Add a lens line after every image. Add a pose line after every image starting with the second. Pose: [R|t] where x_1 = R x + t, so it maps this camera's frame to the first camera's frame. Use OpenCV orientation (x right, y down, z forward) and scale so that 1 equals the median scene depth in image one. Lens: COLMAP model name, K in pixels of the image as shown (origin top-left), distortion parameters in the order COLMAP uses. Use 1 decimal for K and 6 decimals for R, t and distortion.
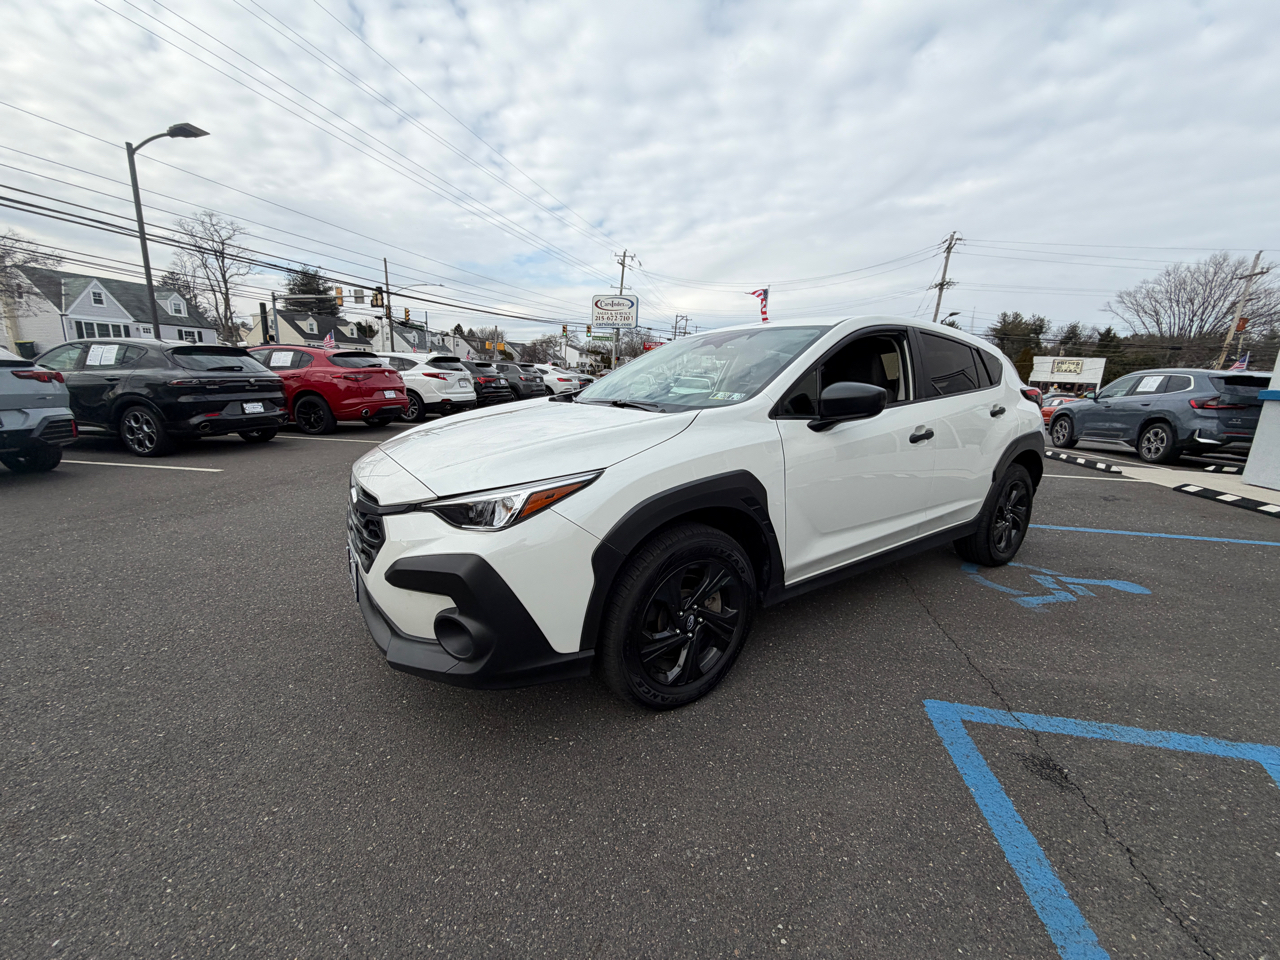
lens RADIAL K [[509.3, 0, 640.0], [0, 509.3, 480.0], [0, 0, 1]] dist [-0.001953, 0.000274]
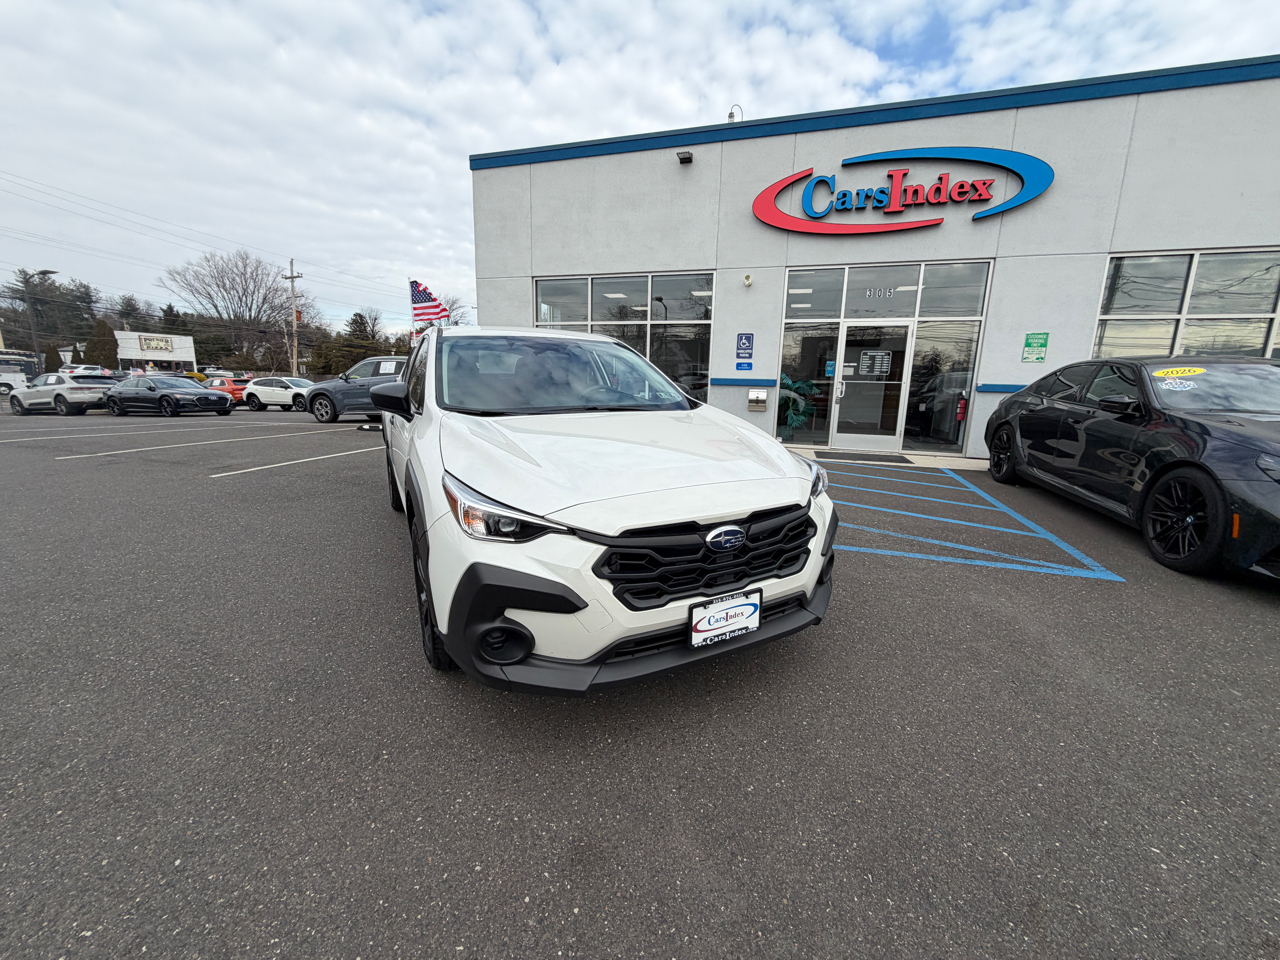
lens RADIAL K [[503.1, 0, 635.9], [0, 503.1, 480.2], [0, 0, 1]] dist [-0.000841, -0.000393]
pose [[0.106237, -0.227203, 0.968035, -0.273290], [0.182133, 0.961520, 0.205686, -0.052617], [-0.977518, 0.154460, 0.143530, 0.197167]]
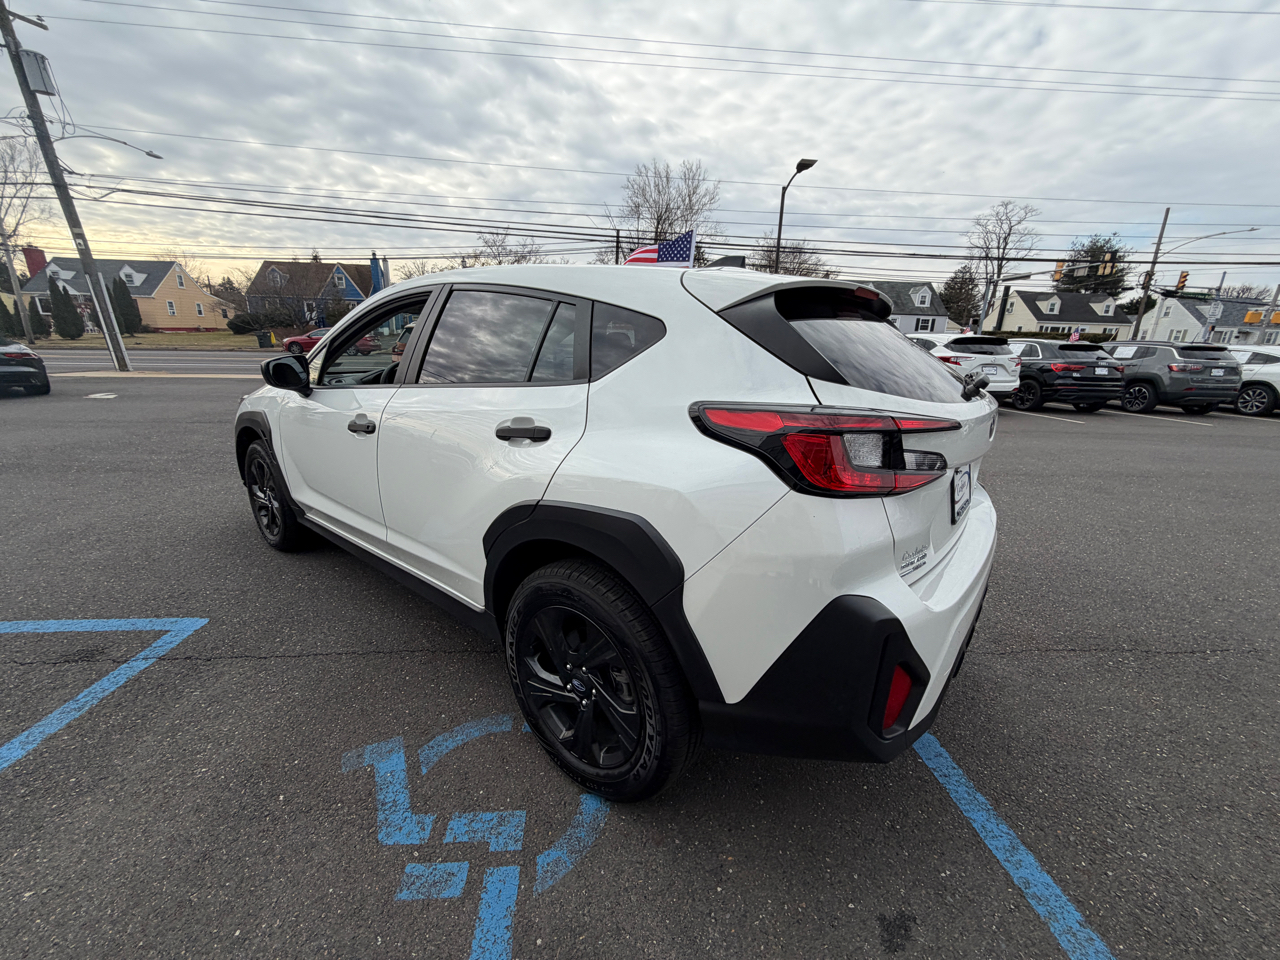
lens RADIAL K [[504.1, 0, 635.7], [0, 504.1, 490.2], [0, 0, 1]] dist [0.000104, -0.000141]
pose [[0.285474, 0.258076, -0.922985, 0.365632], [-0.211375, 0.956301, 0.202015, -0.062224], [0.934786, 0.137426, 0.327550, 0.294497]]
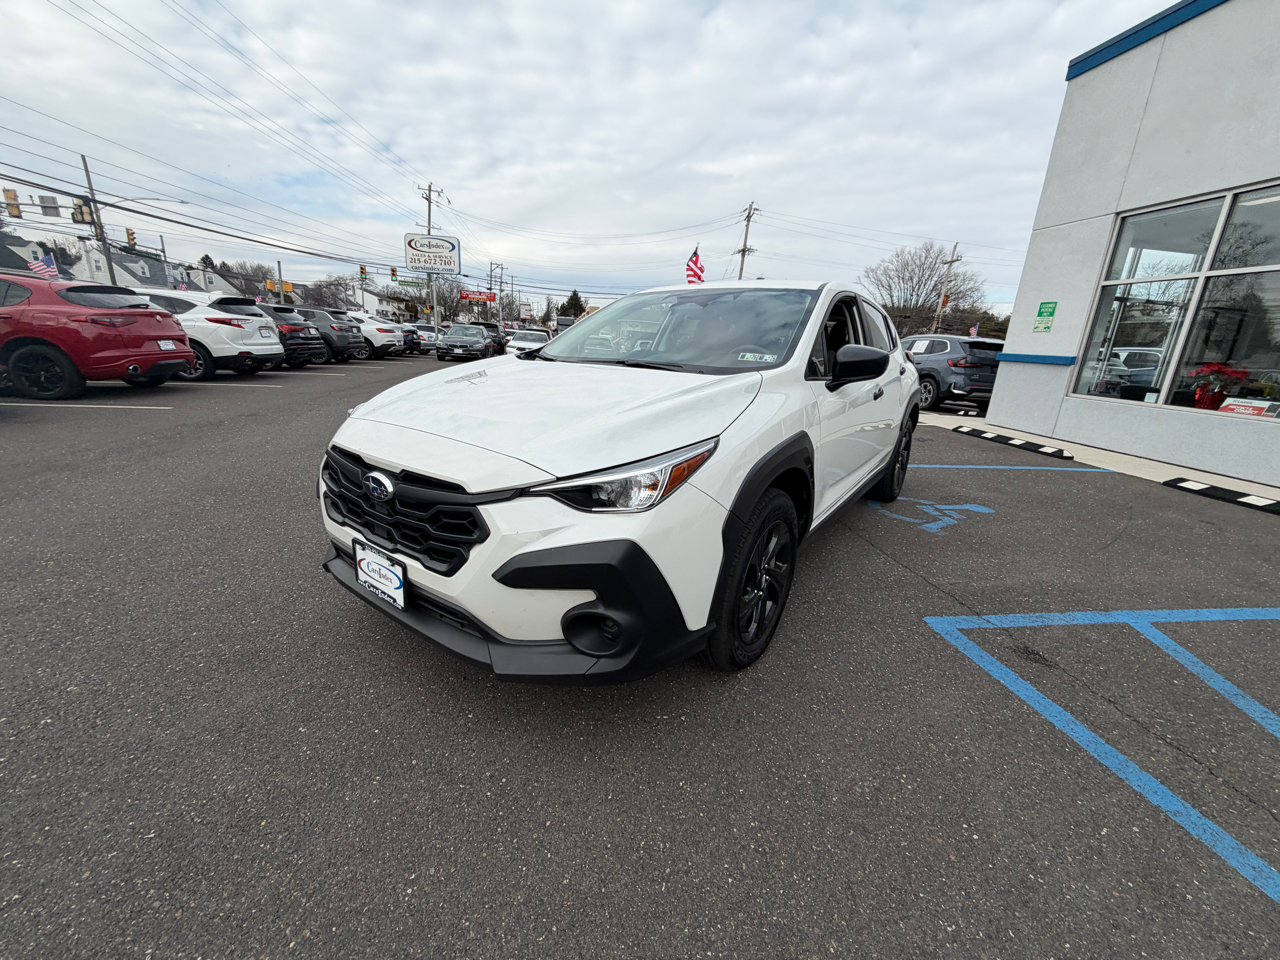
lens RADIAL K [[507.4, 0, 638.4], [0, 507.4, 480.5], [0, 0, 1]] dist [-0.000376, 0.000051]
pose [[0.941970, -0.071062, 0.328089, -0.085737], [0.042461, 0.994710, 0.093540, -0.005758], [-0.333000, -0.074181, 0.940004, 0.024284]]
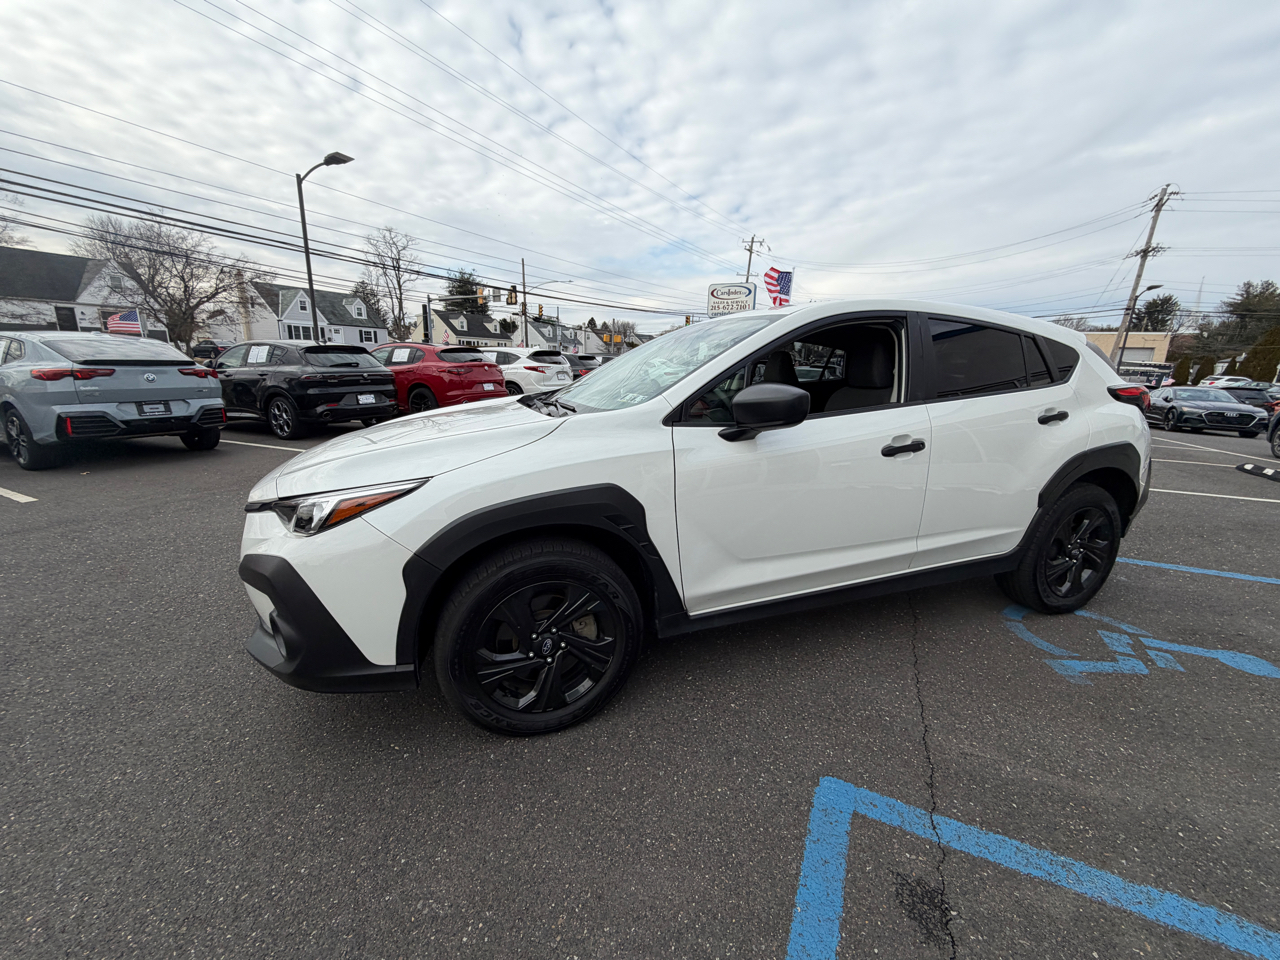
lens RADIAL K [[509.4, 0, 637.4], [0, 509.4, 483.2], [0, 0, 1]] dist [-0.000923, 0.000085]
pose [[0.968831, 0.048384, -0.242951, 0.086815], [-0.042739, 0.998681, 0.028454, -0.009019], [0.244007, -0.017184, 0.969621, 0.028572]]
